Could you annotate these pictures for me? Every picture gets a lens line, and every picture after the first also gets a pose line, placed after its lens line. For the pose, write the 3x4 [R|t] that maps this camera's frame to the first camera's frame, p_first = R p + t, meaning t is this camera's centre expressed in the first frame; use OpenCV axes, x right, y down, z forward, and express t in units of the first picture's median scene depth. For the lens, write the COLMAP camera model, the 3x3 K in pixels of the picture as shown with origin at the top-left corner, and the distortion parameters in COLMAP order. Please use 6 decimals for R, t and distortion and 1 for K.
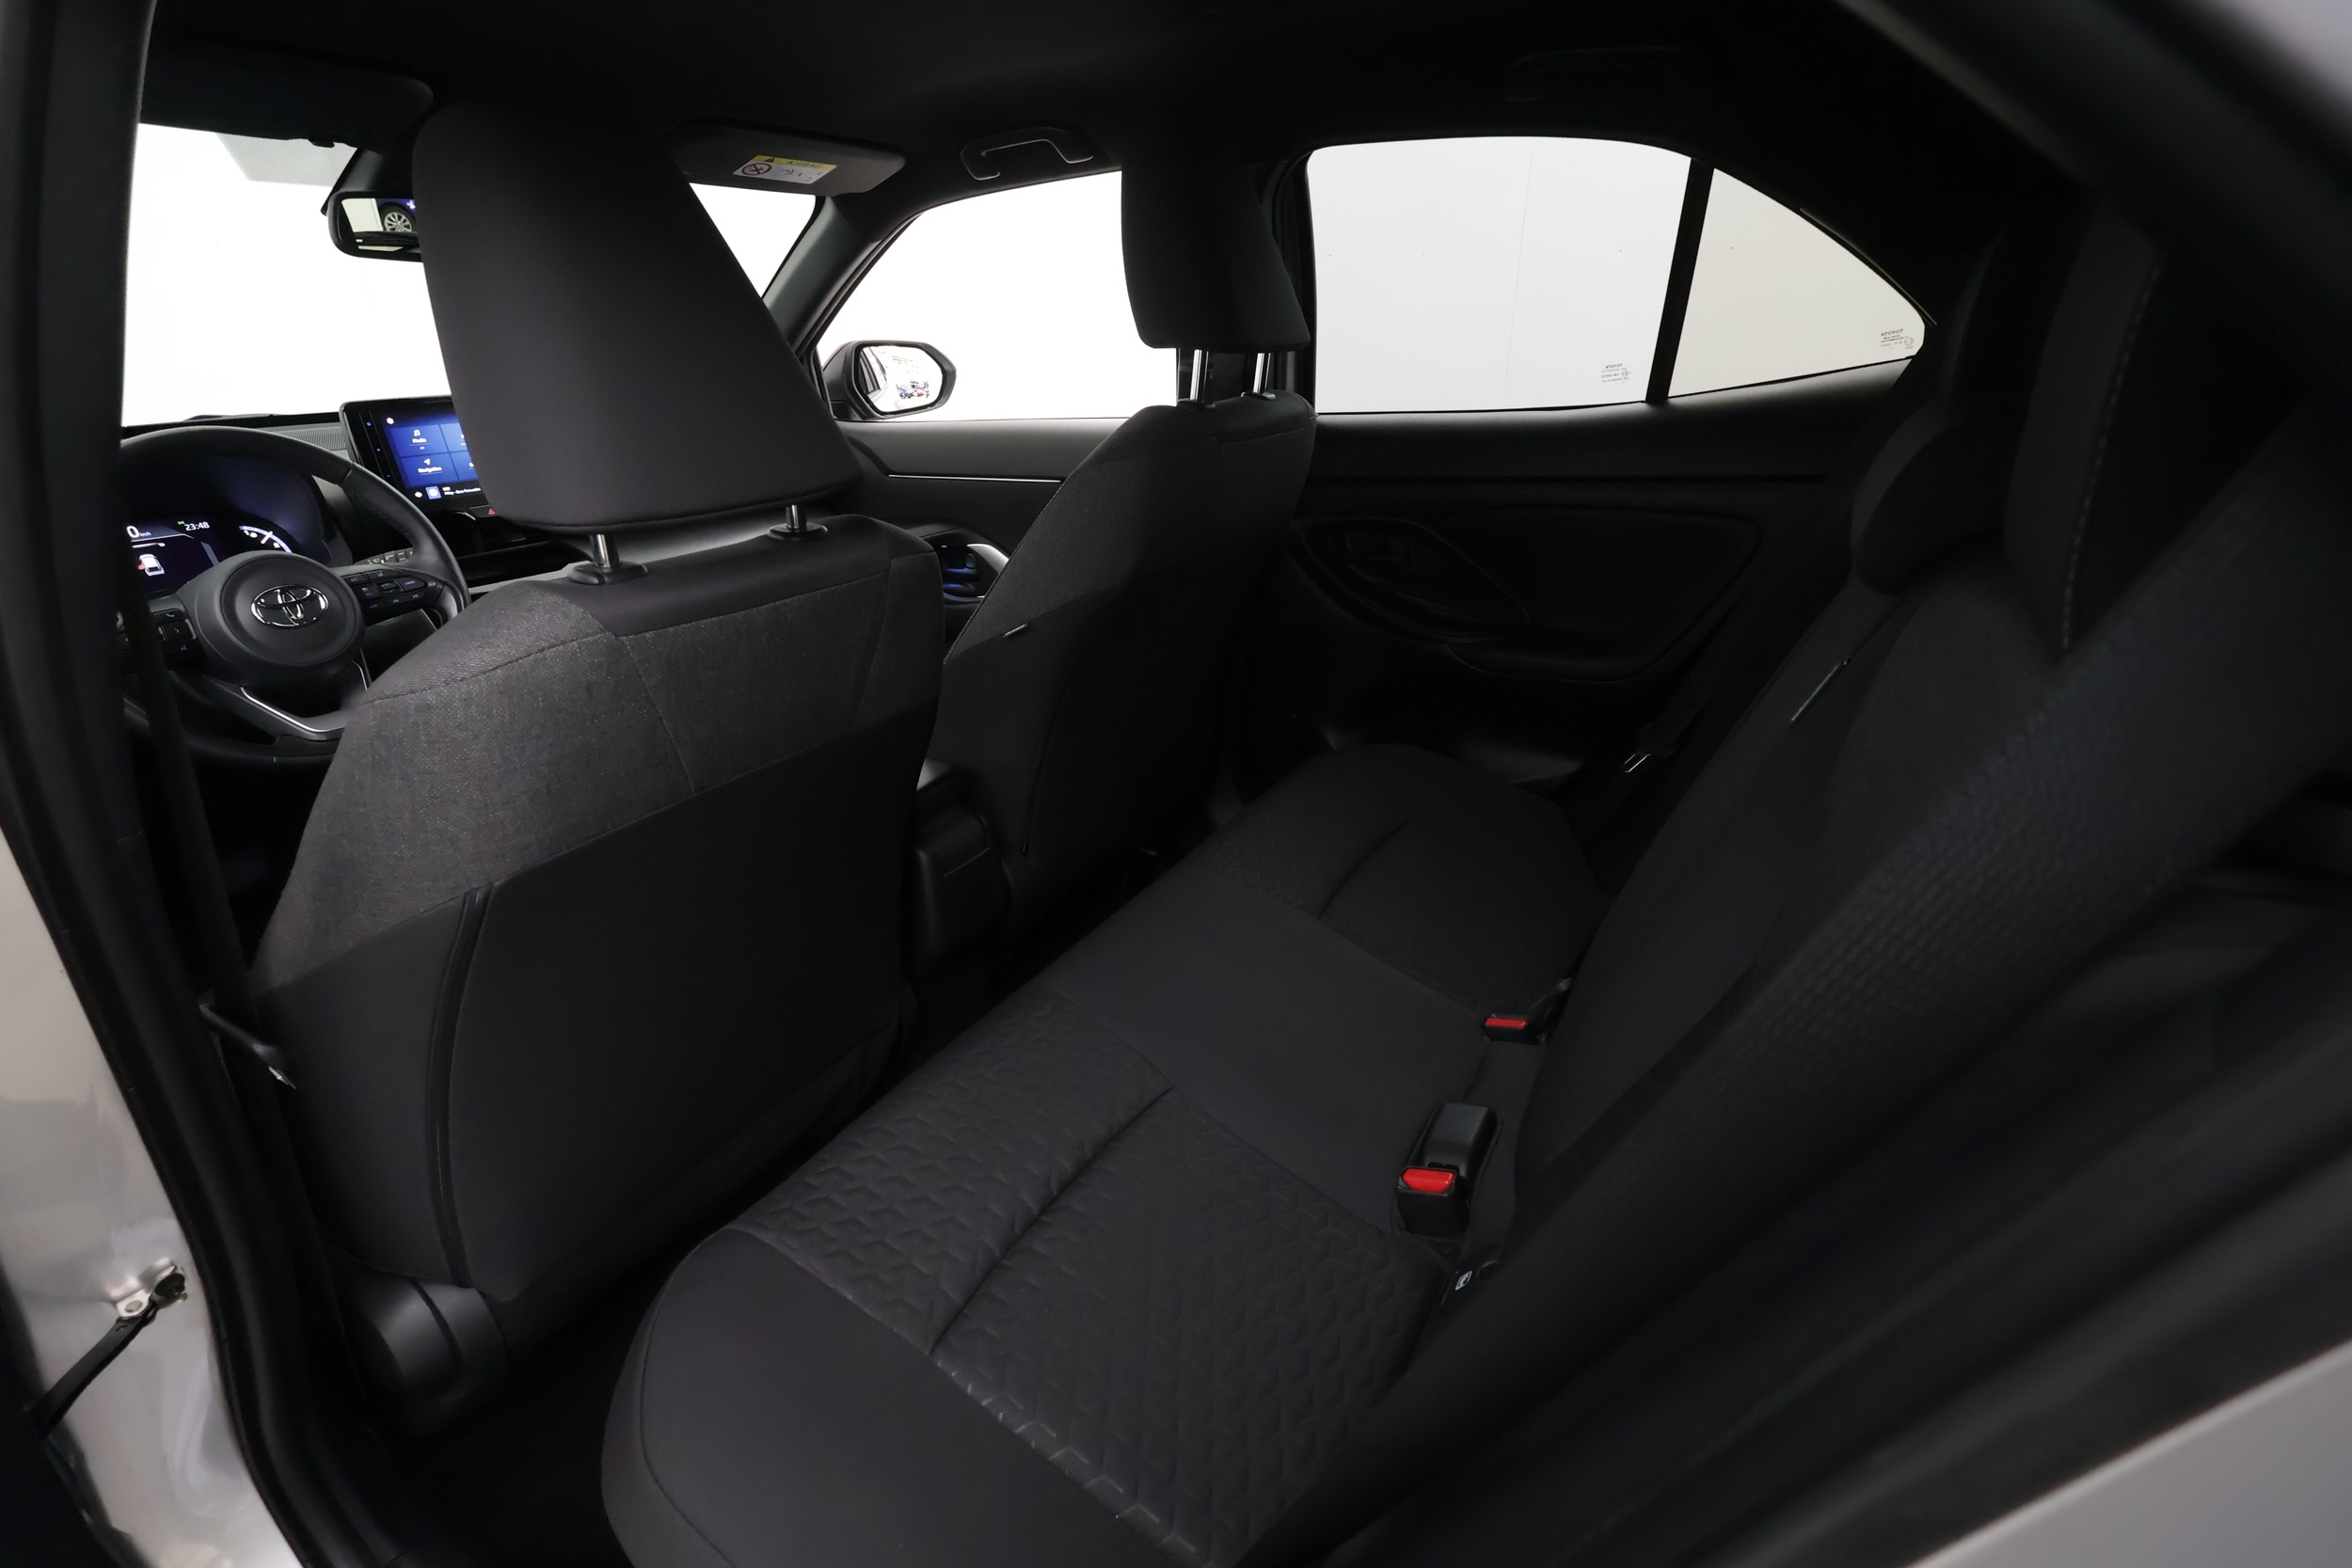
lens RADIAL K [[1087.8, 0, 1179.2], [0, 1087.8, 783.3], [0, 0, 1]] dist [0.000984, 0.000274]
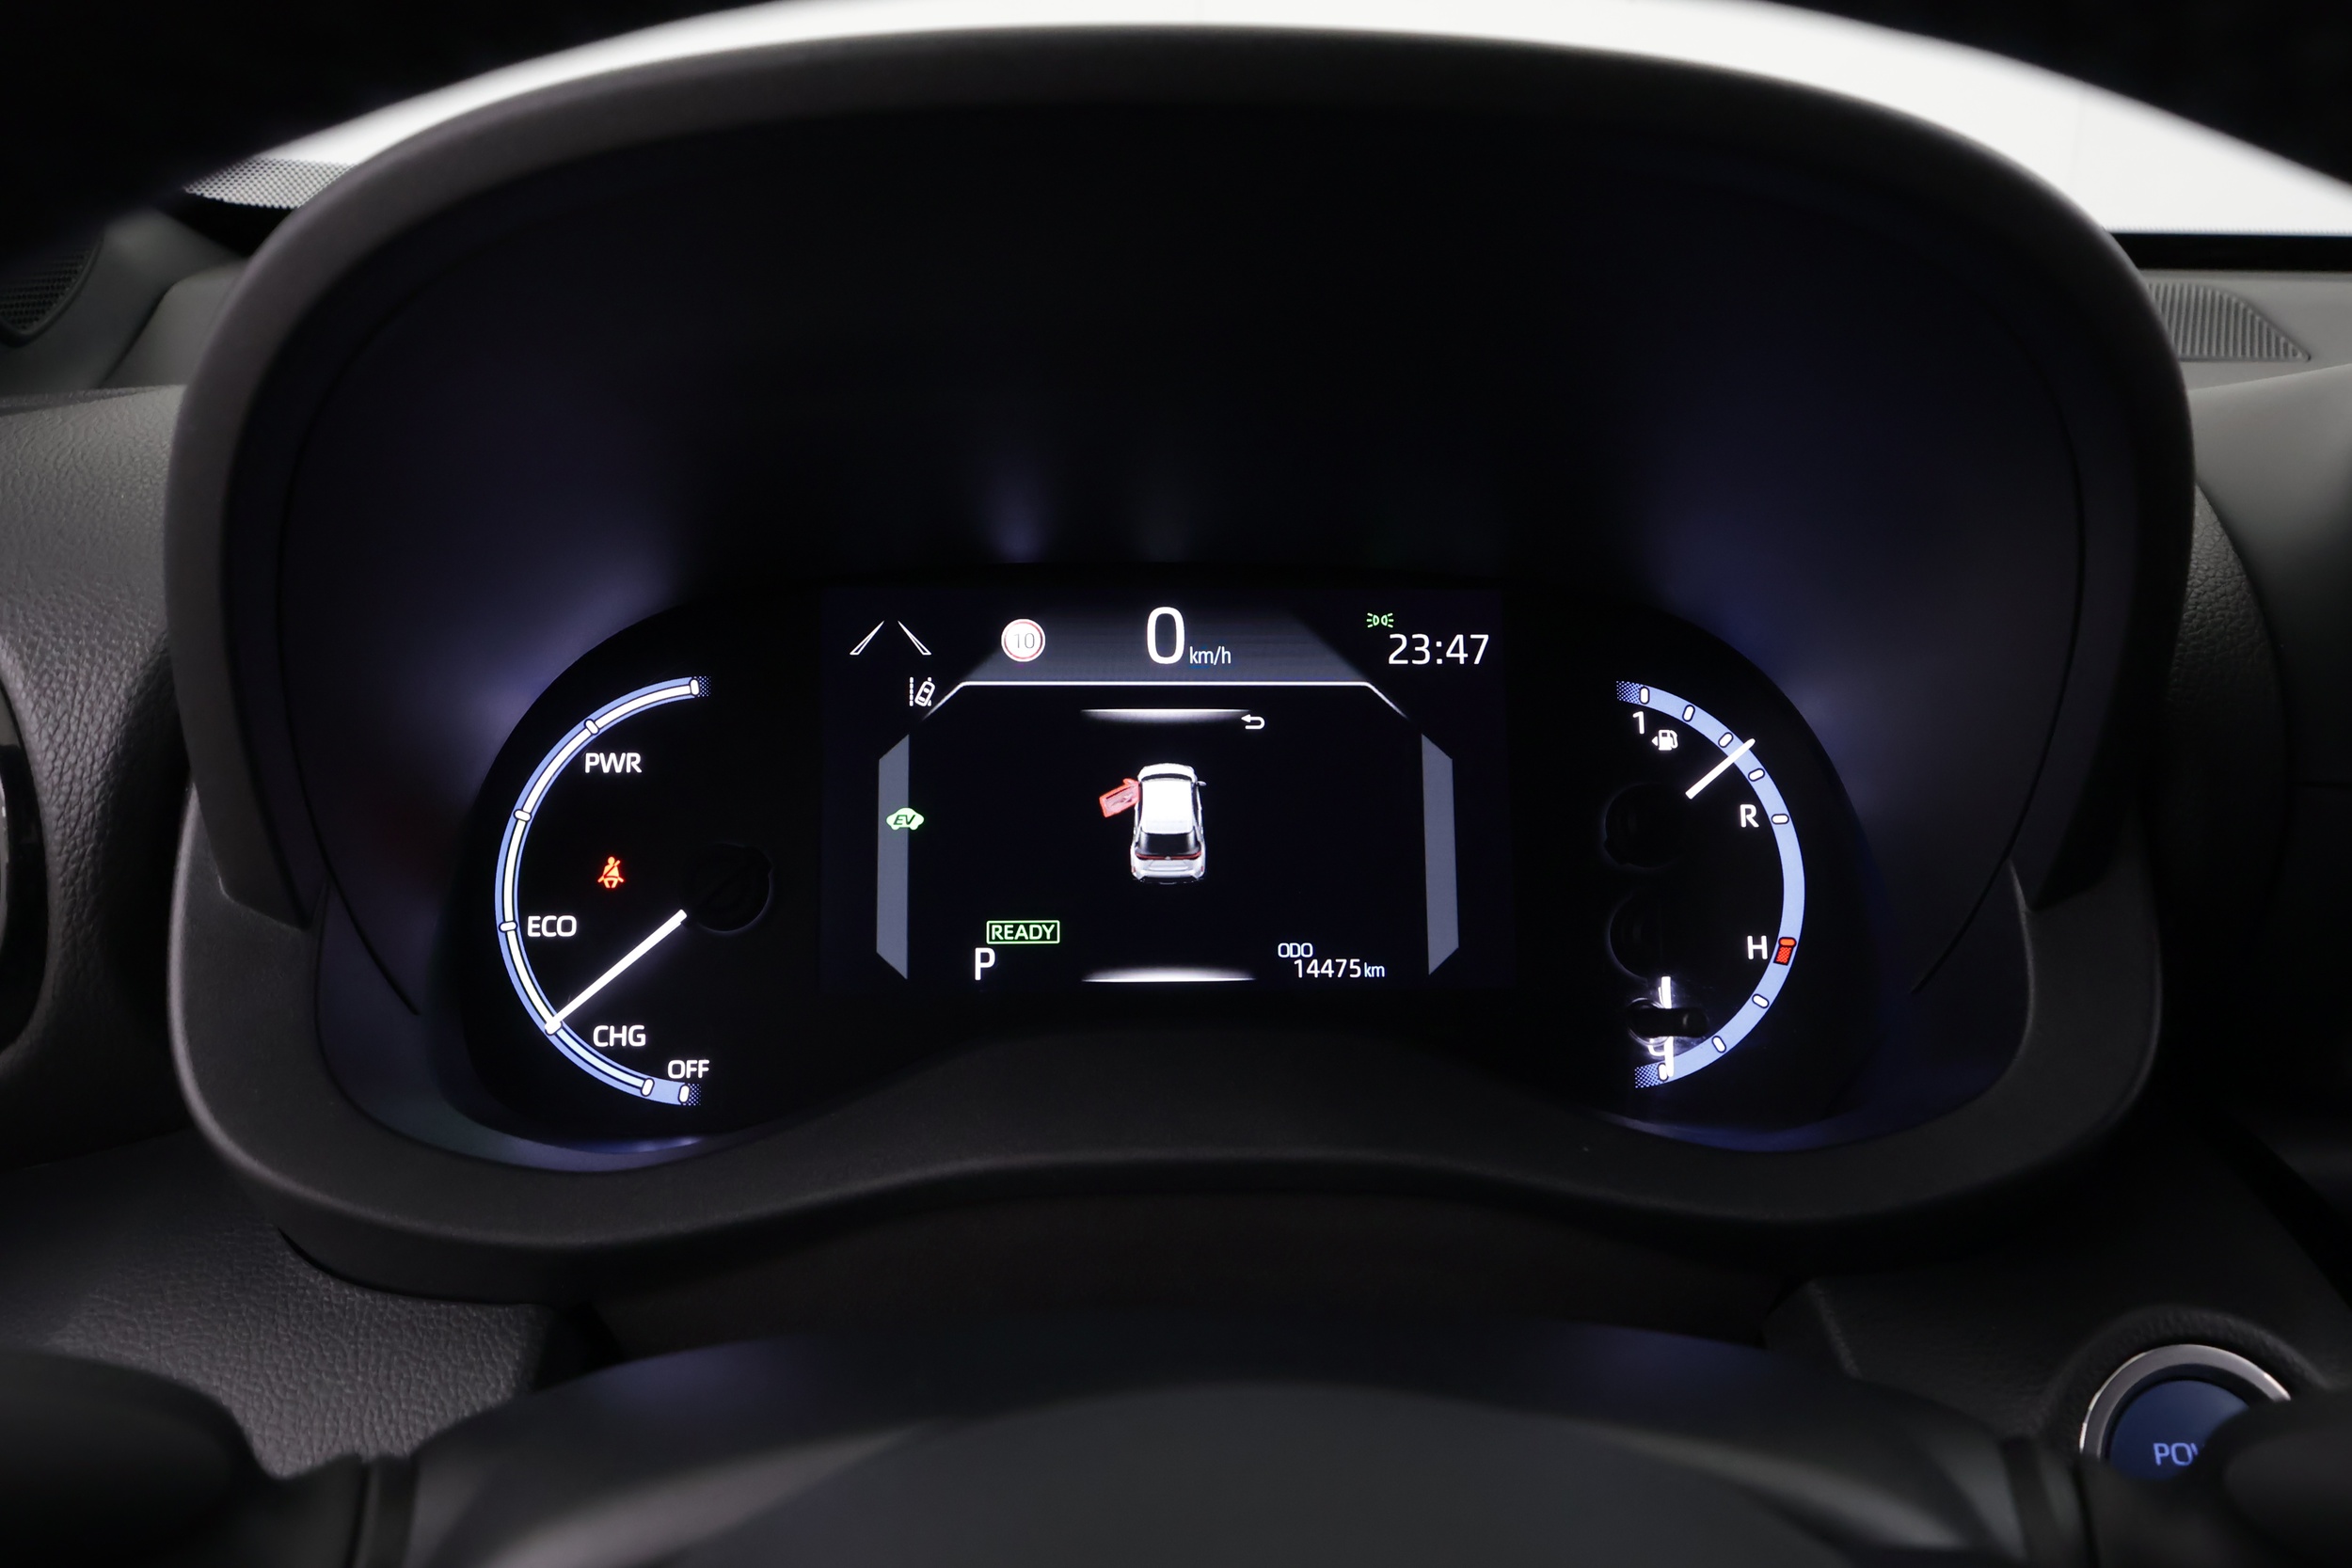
lens RADIAL K [[1854.2, 0, 1180.0], [0, 1854.2, 781.1], [0, 0, 1]] dist [0.001289, 0.002676]
pose [[0.552956, 0.253140, -0.793826, -0.640473], [-0.347439, 0.936001, 0.056461, -0.206517], [0.757315, 0.244585, 0.605518, 0.745182]]
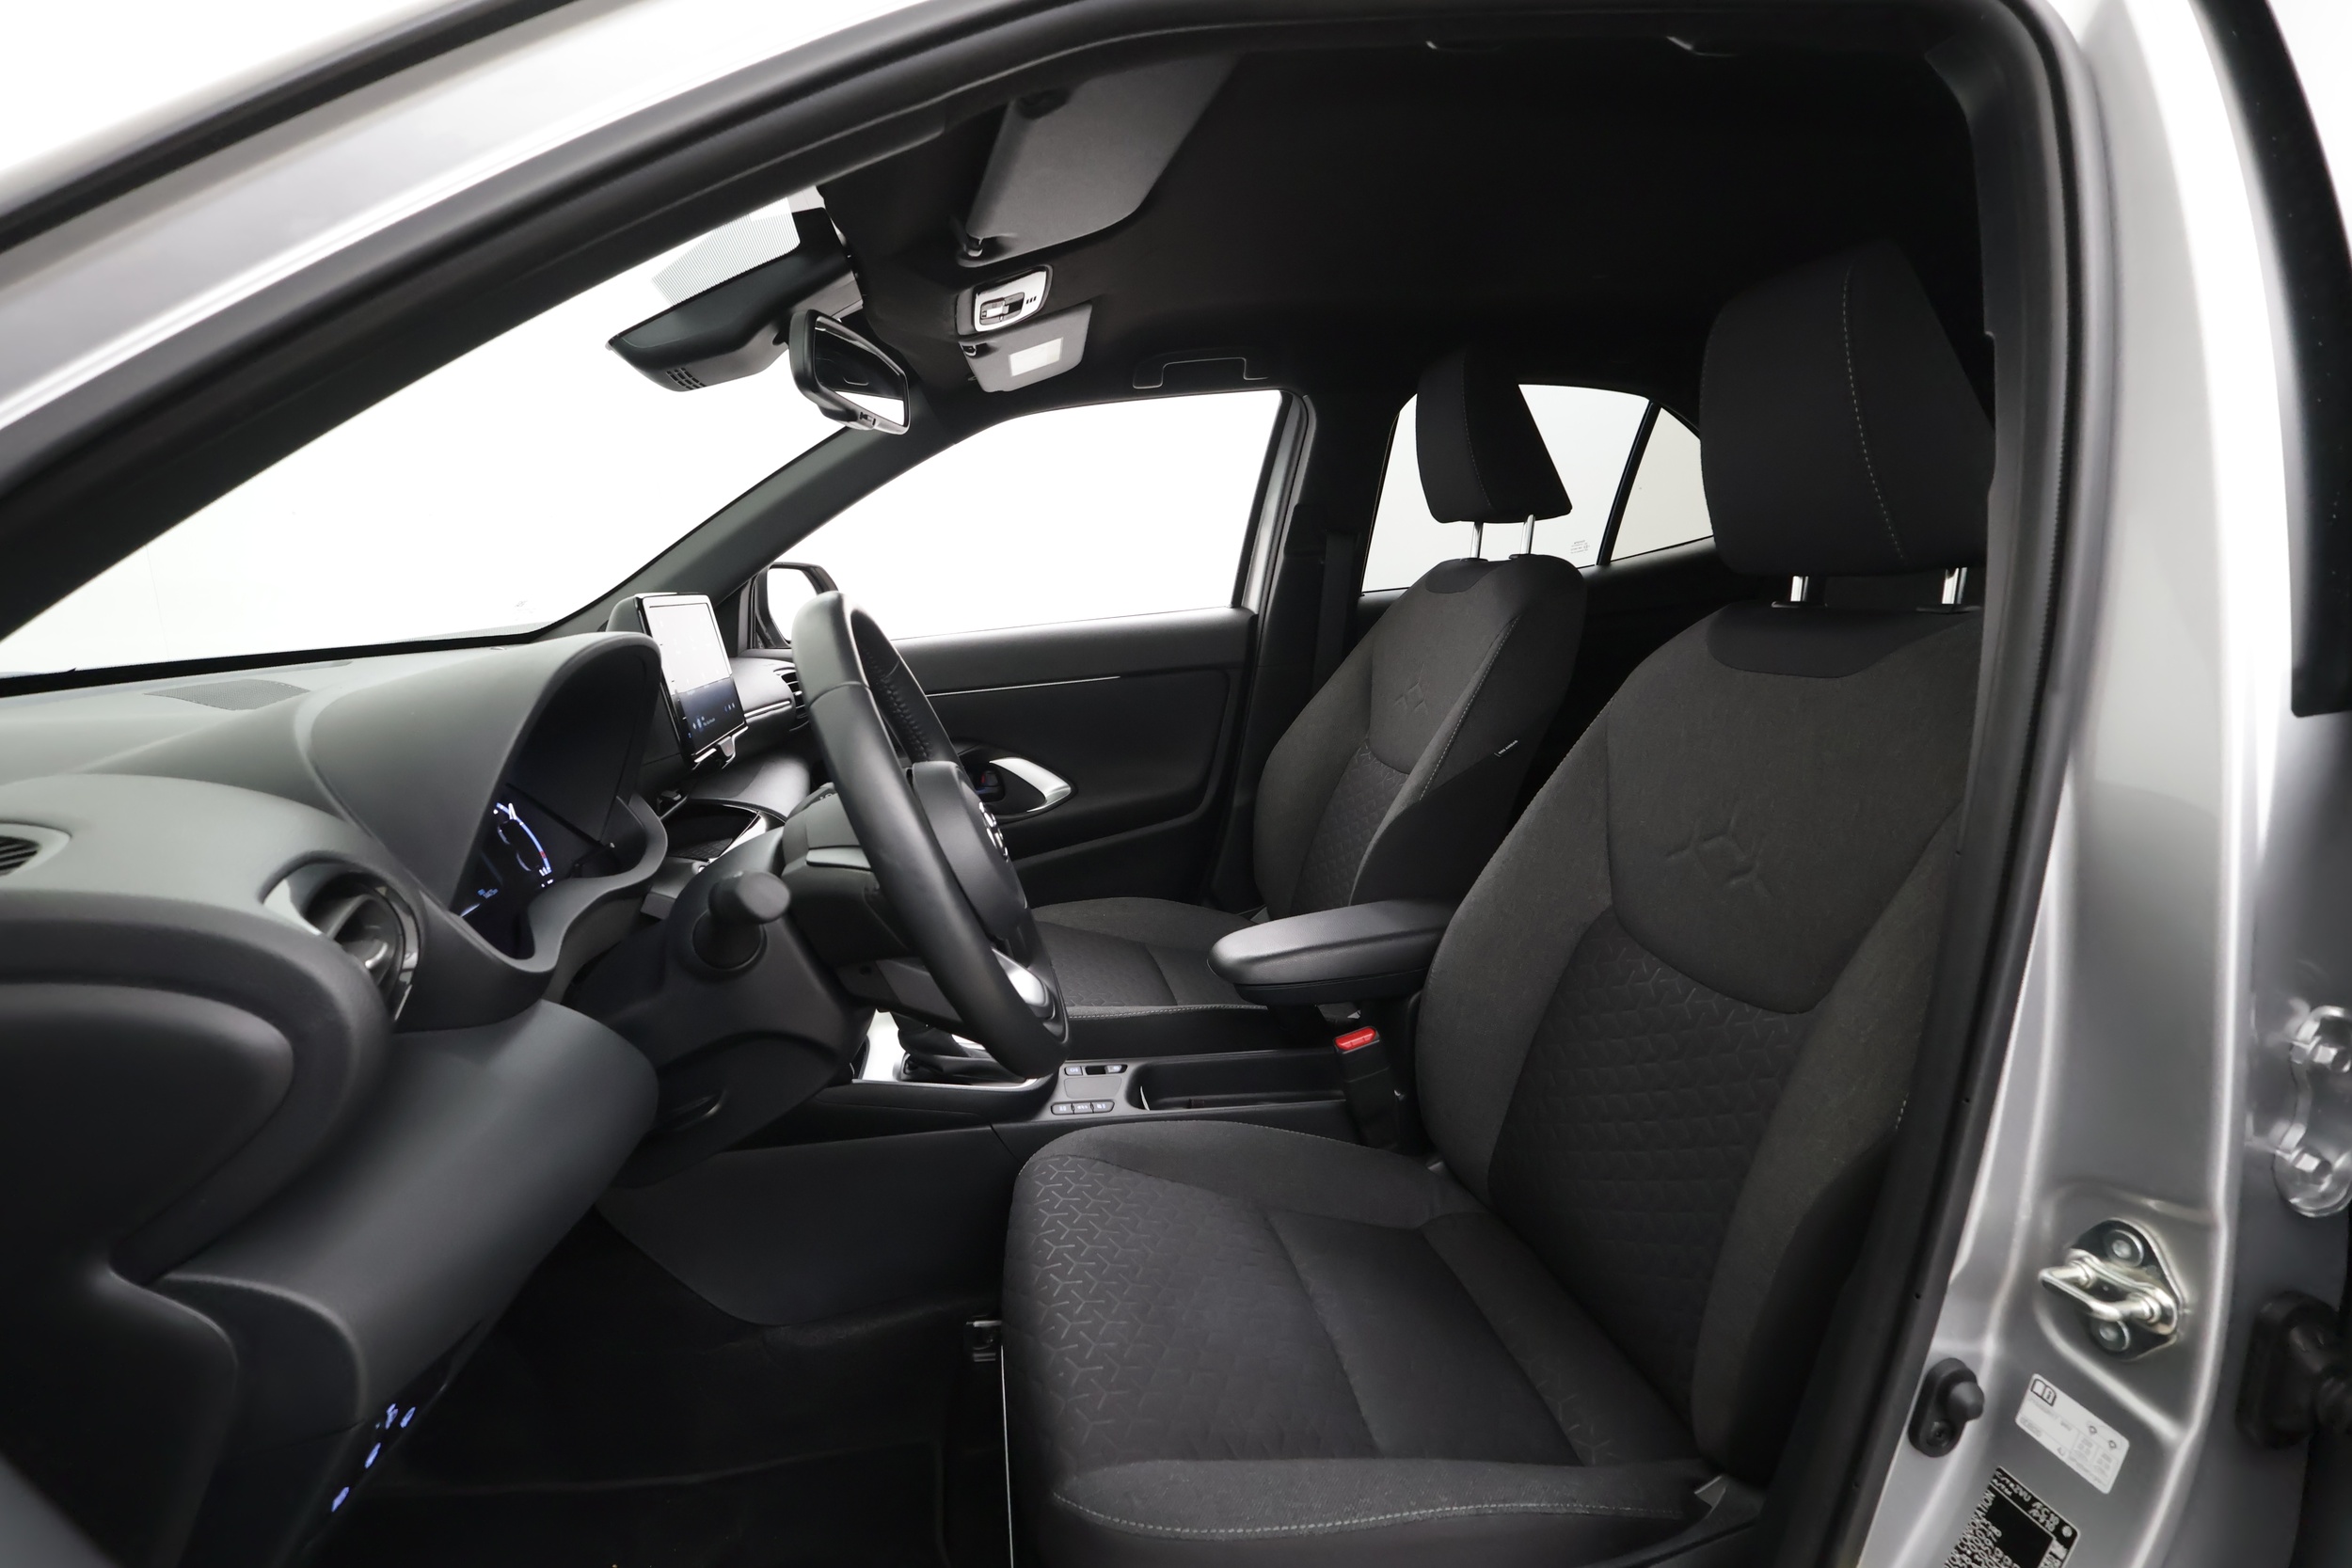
lens RADIAL K [[1087.8, 0, 1179.2], [0, 1087.8, 783.3], [0, 0, 1]] dist [0.000984, 0.000274]
pose [[0.748912, -0.150507, 0.645351, -0.931885], [0.298211, 0.946228, -0.125388, -0.055200], [-0.591778, 0.286356, 0.753525, 0.315533]]
